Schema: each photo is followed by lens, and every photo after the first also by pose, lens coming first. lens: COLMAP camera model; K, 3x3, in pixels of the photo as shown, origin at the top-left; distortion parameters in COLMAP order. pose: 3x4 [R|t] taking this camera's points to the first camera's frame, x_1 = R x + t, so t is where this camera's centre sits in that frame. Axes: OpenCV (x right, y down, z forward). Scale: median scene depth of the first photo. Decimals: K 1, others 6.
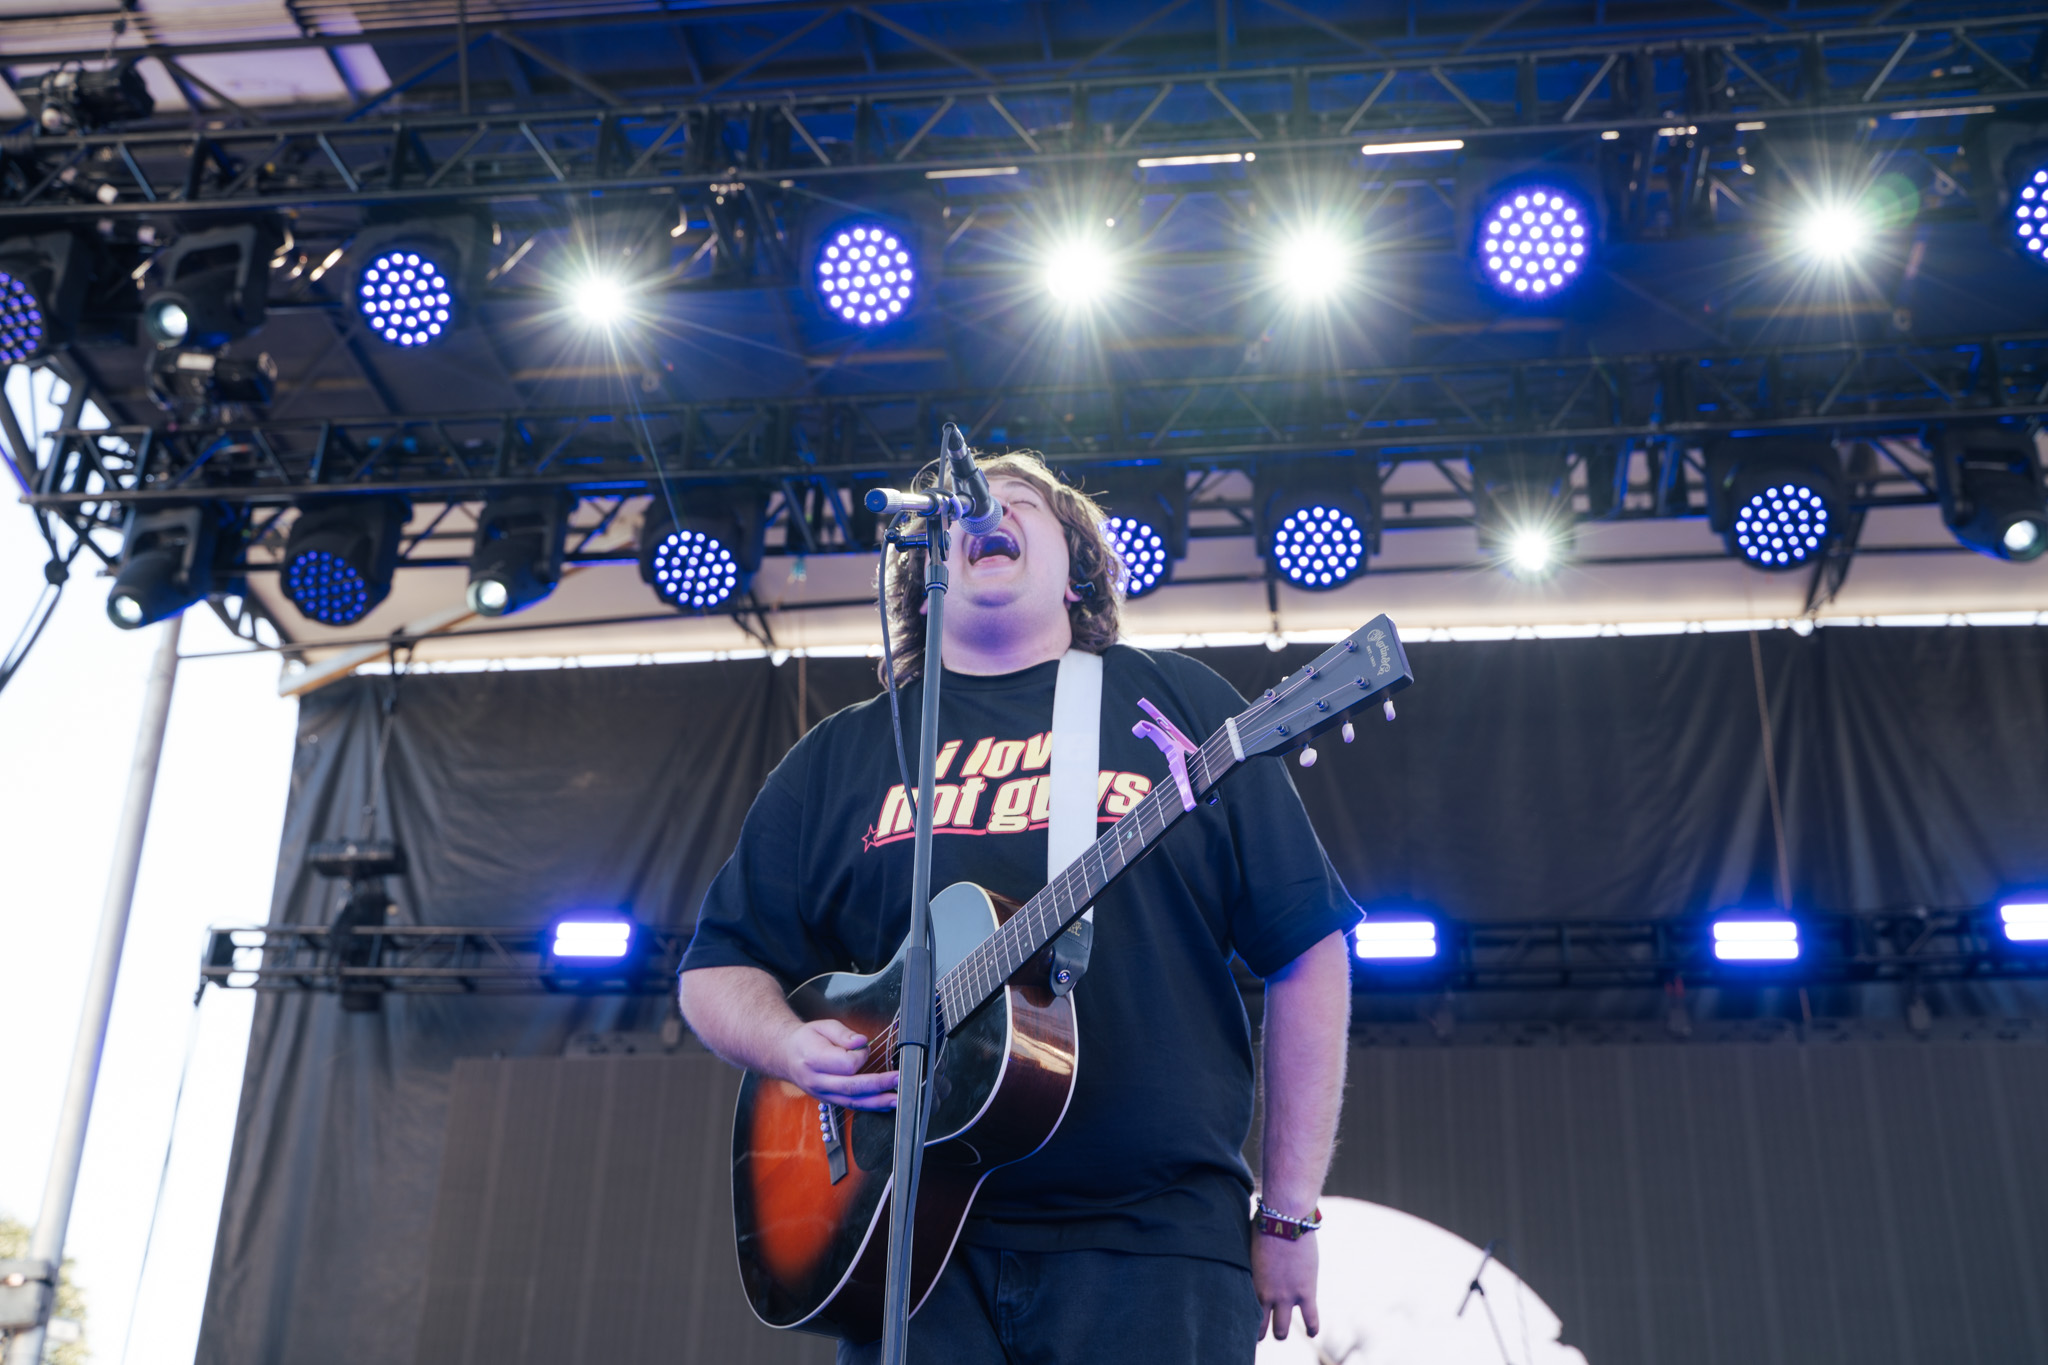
lens RADIAL K [[2376.5, 0, 1029.5], [0, 2376.5, 649.1], [0, 0, 1]] dist [0.045669, 0.049993]
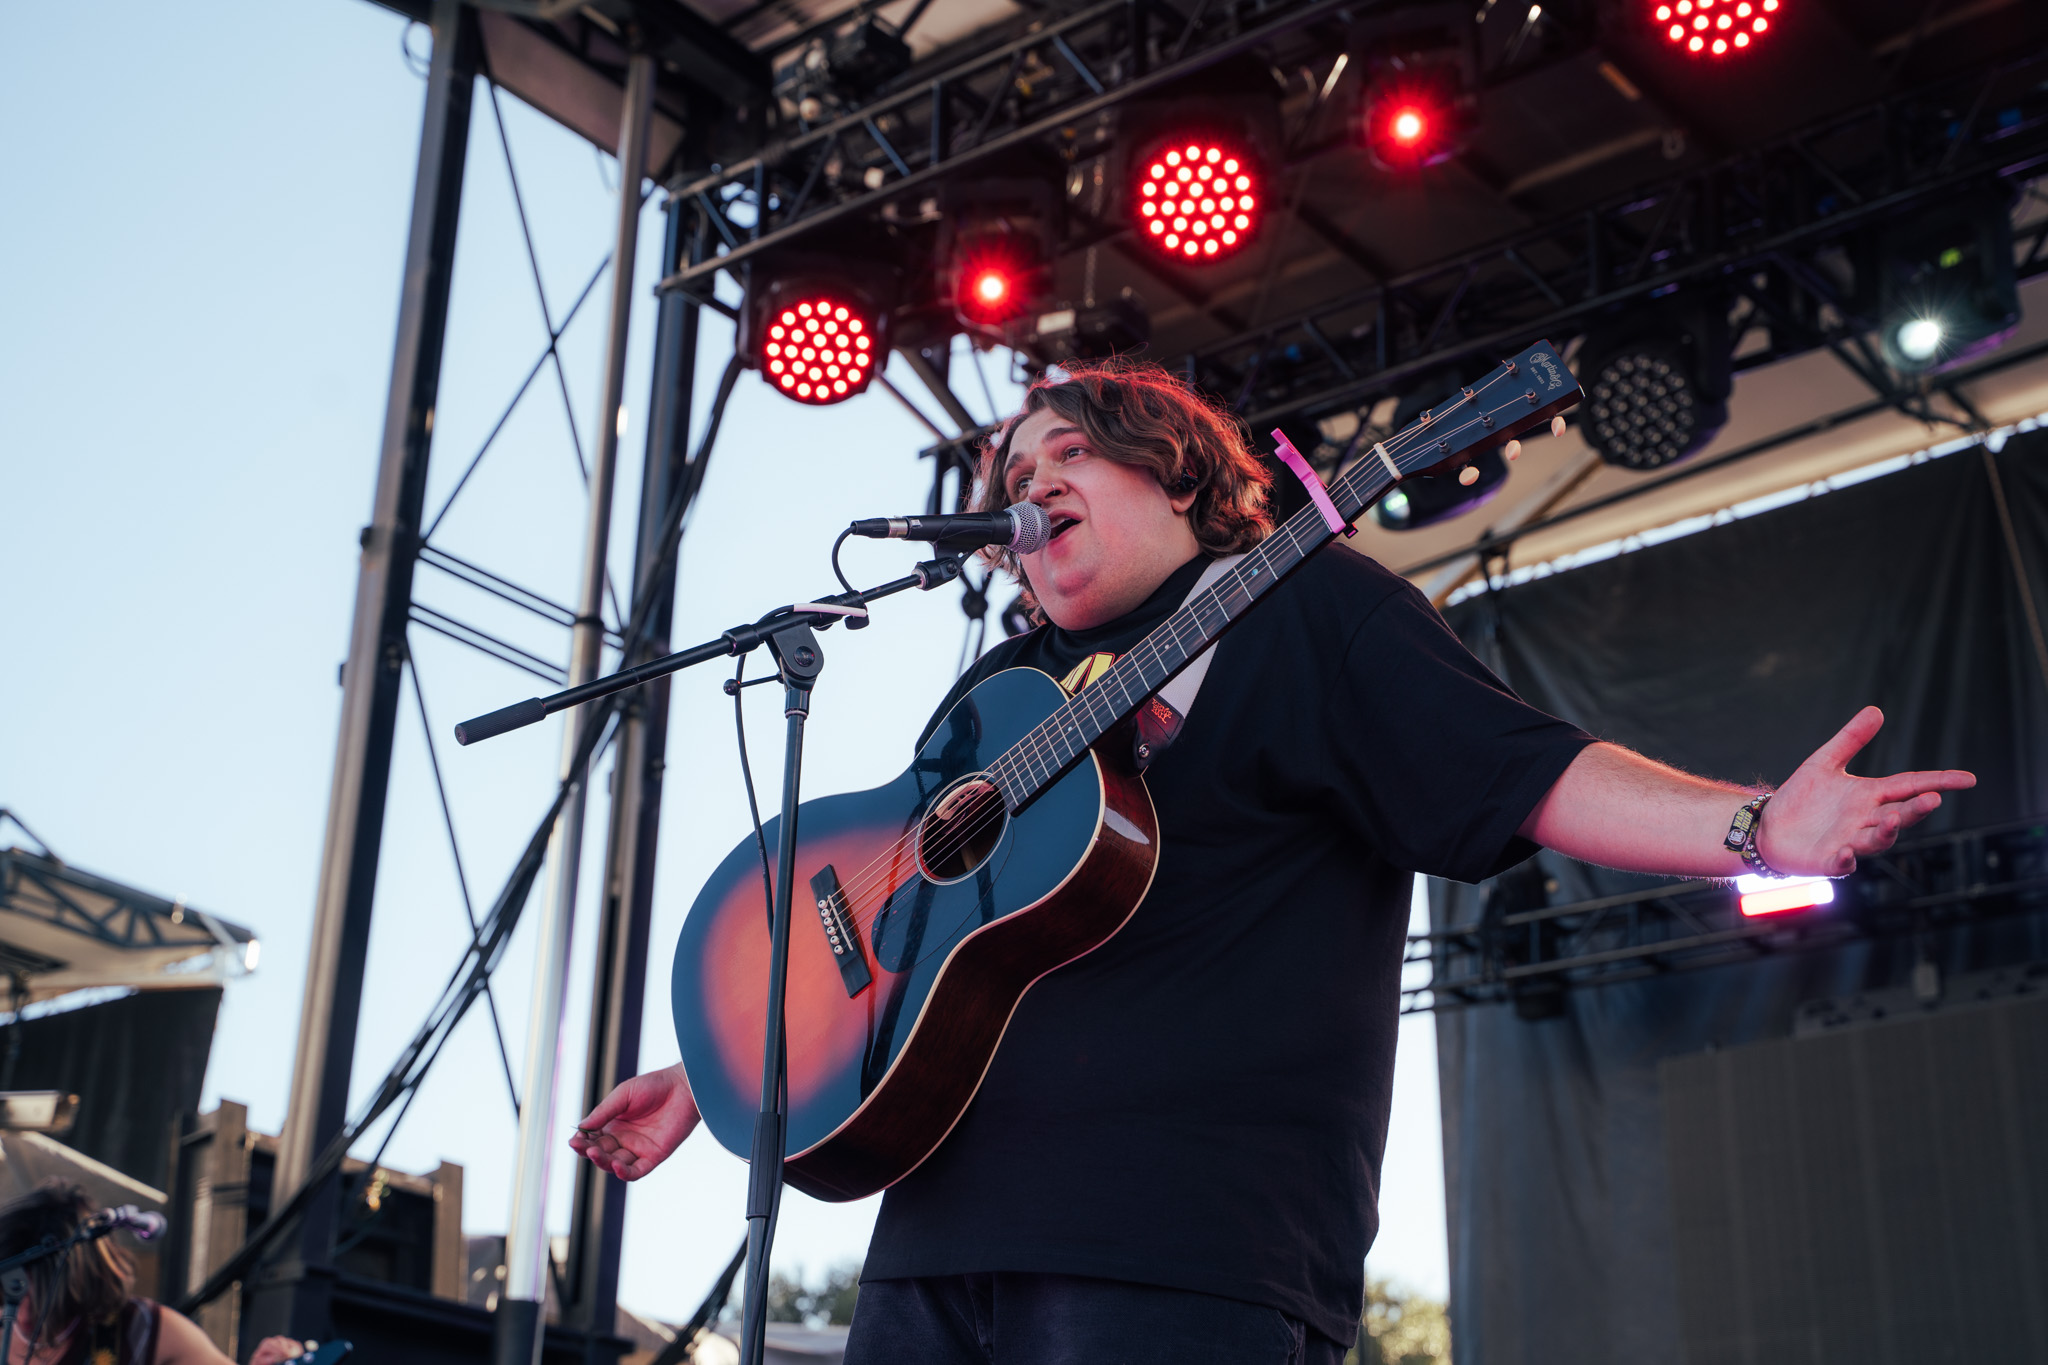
lens RADIAL K [[3255.6, 0, 1024.0], [0, 3255.6, 682.5], [0, 0, 1]] dist [0.143302, 0.089993]
pose [[0.847053, -0.216454, -0.485437, 0.126404], [0.250168, 0.968190, 0.004814, -0.004359], [0.468953, -0.125518, 0.874259, -0.015786]]
